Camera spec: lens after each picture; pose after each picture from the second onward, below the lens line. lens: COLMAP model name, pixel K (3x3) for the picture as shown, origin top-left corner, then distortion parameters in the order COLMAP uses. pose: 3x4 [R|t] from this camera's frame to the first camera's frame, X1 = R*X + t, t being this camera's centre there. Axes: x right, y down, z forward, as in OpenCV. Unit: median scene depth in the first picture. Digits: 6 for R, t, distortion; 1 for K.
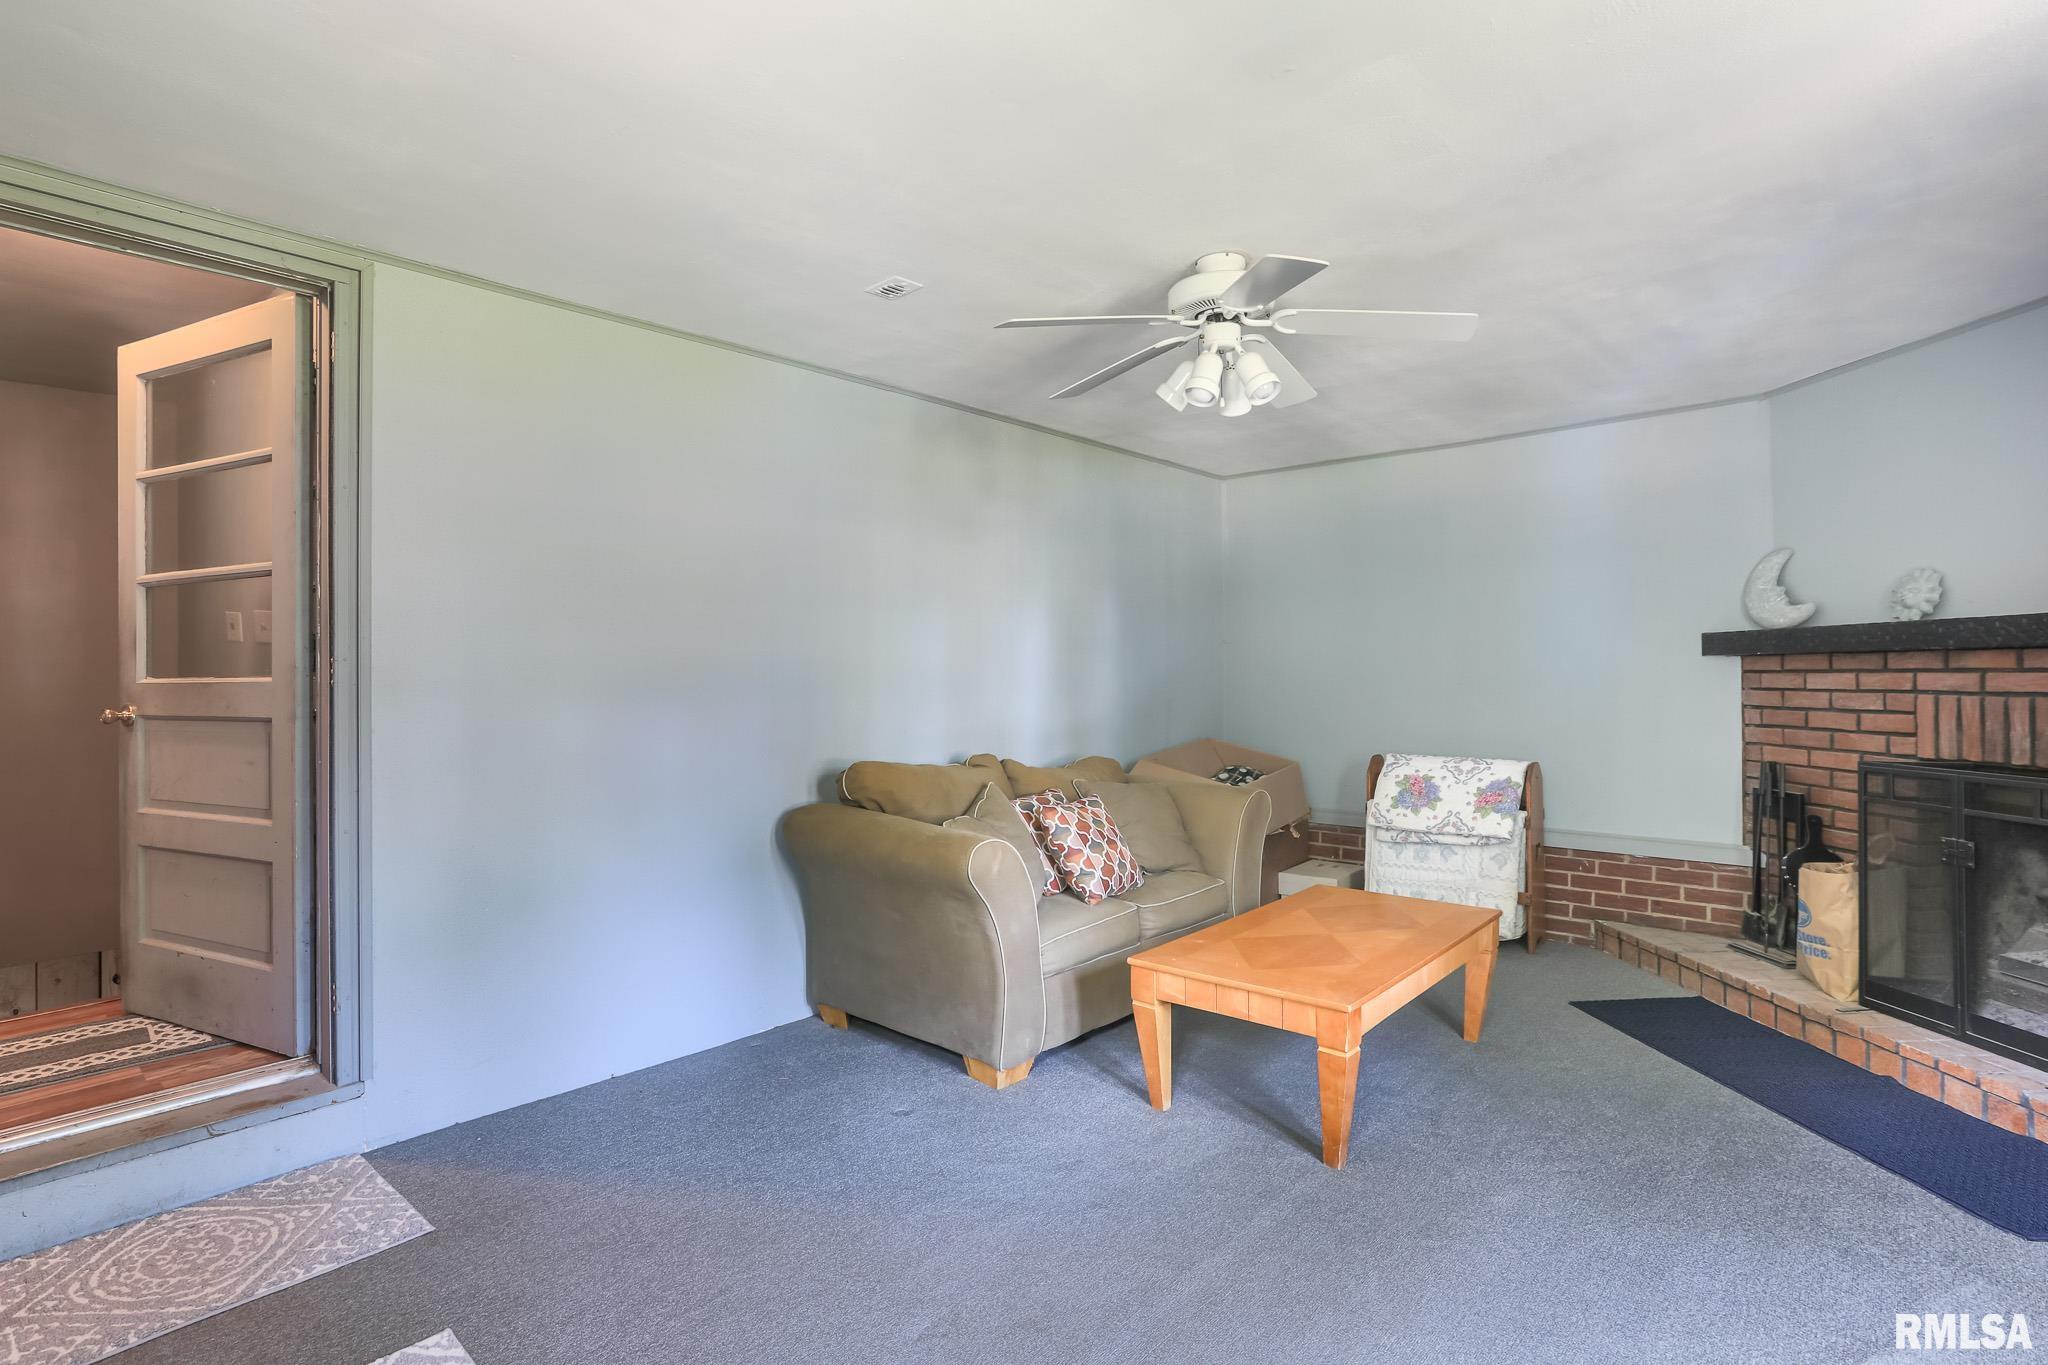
lens RADIAL K [[996.9, 0, 995.7], [0, 996.9, 667.0], [0, 0, 1]] dist [-0.037421, 0.016699]
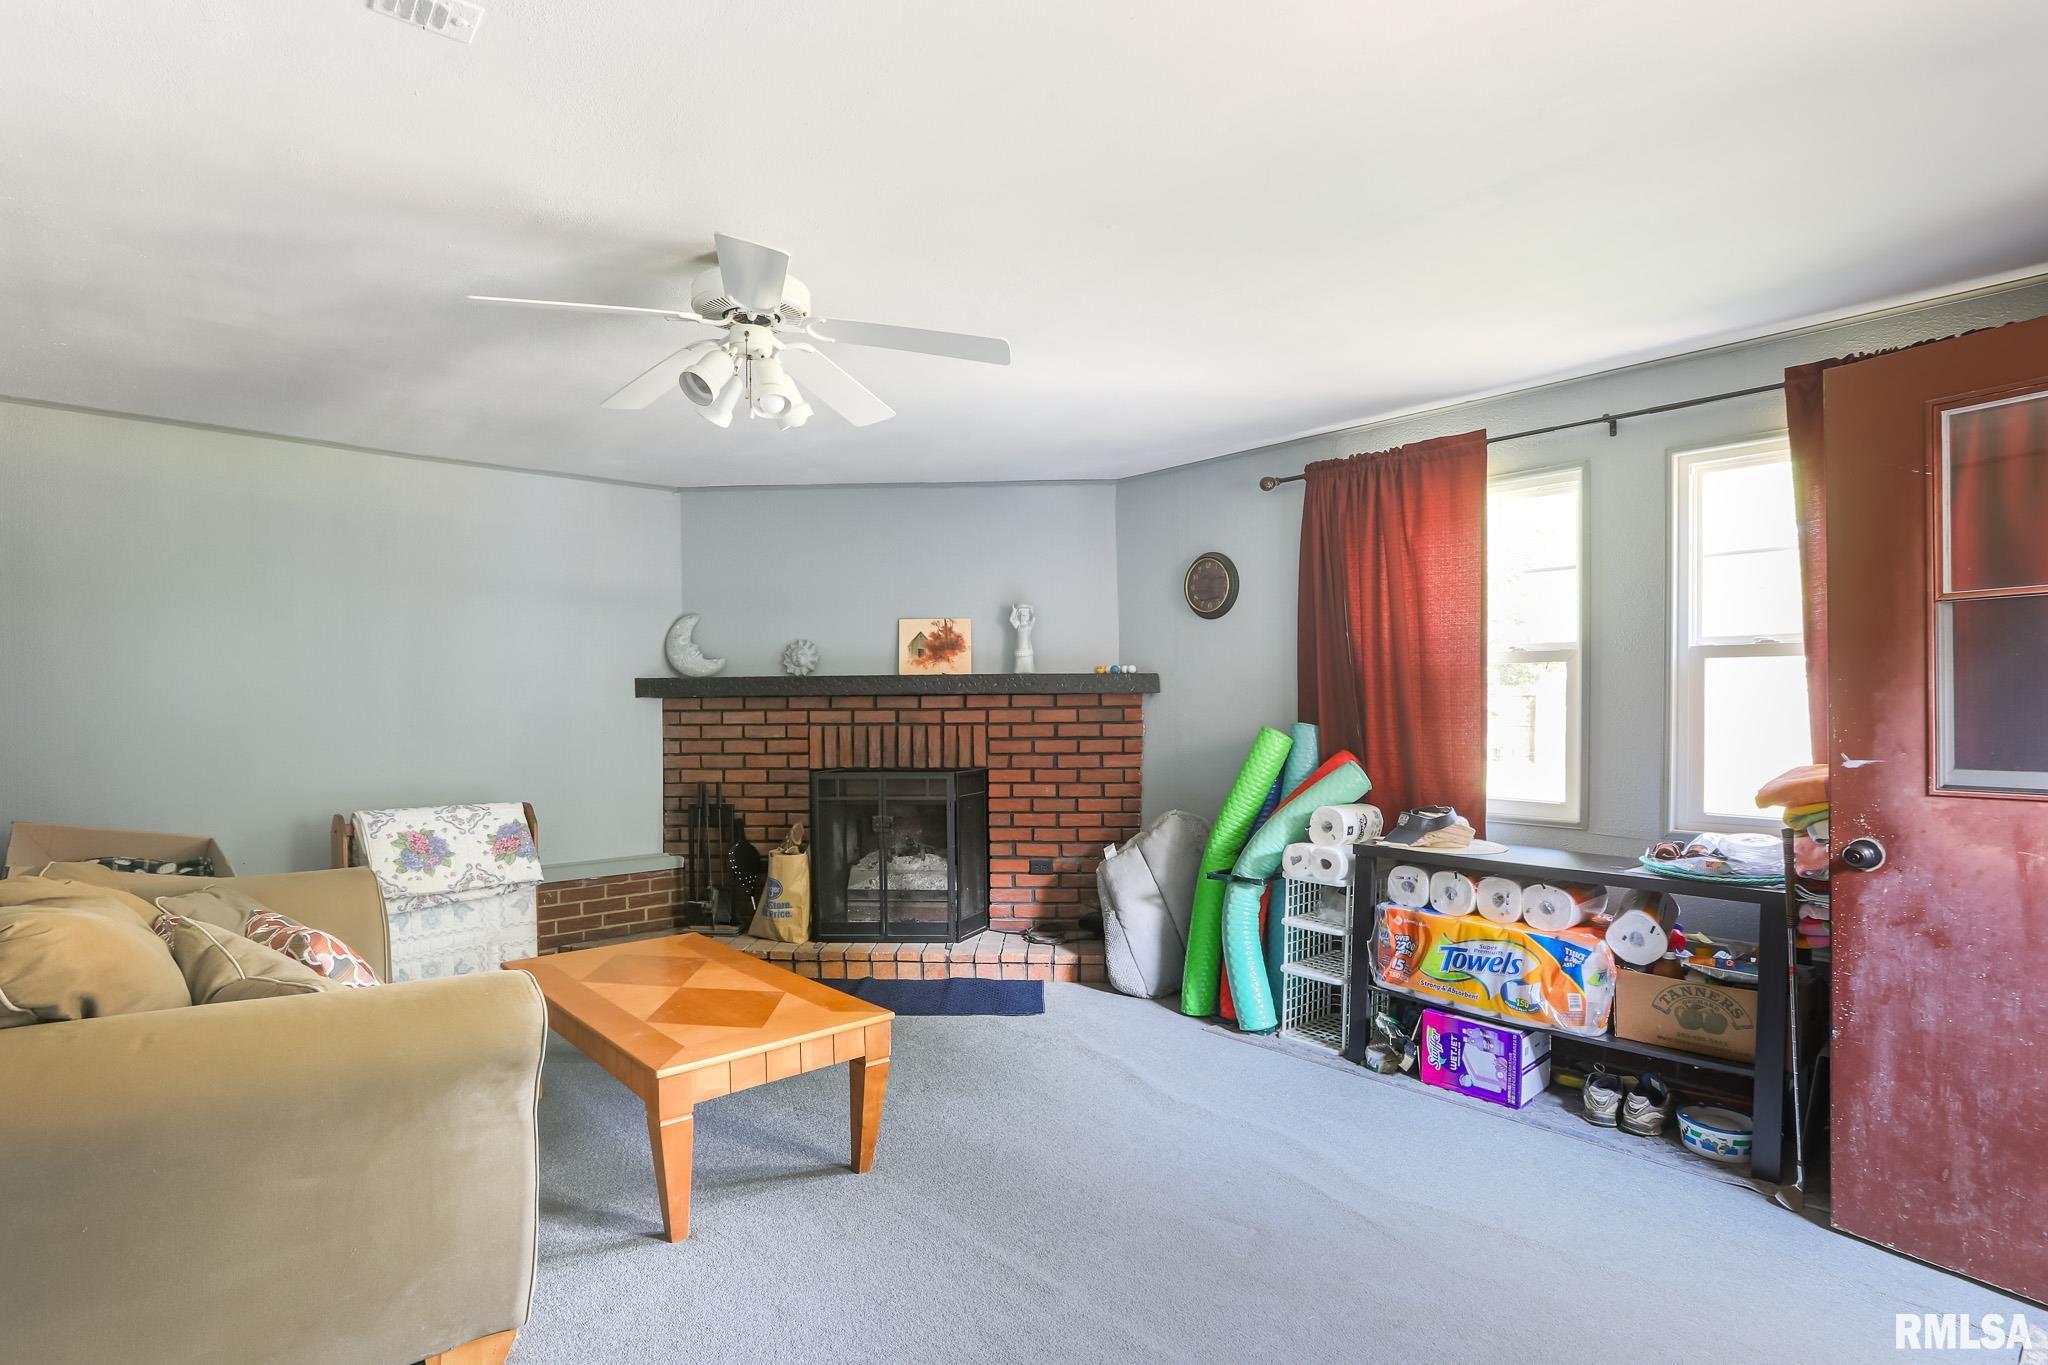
lens RADIAL K [[1004.3, 0, 1022.0], [0, 1004.3, 730.7], [0, 0, 1]] dist [-0.000045, 0.000120]
pose [[0.114669, -0.020543, 0.993191, -0.440730], [-0.001505, 0.999781, 0.020854, 0.002775], [-0.993403, -0.003886, 0.114613, 0.427458]]
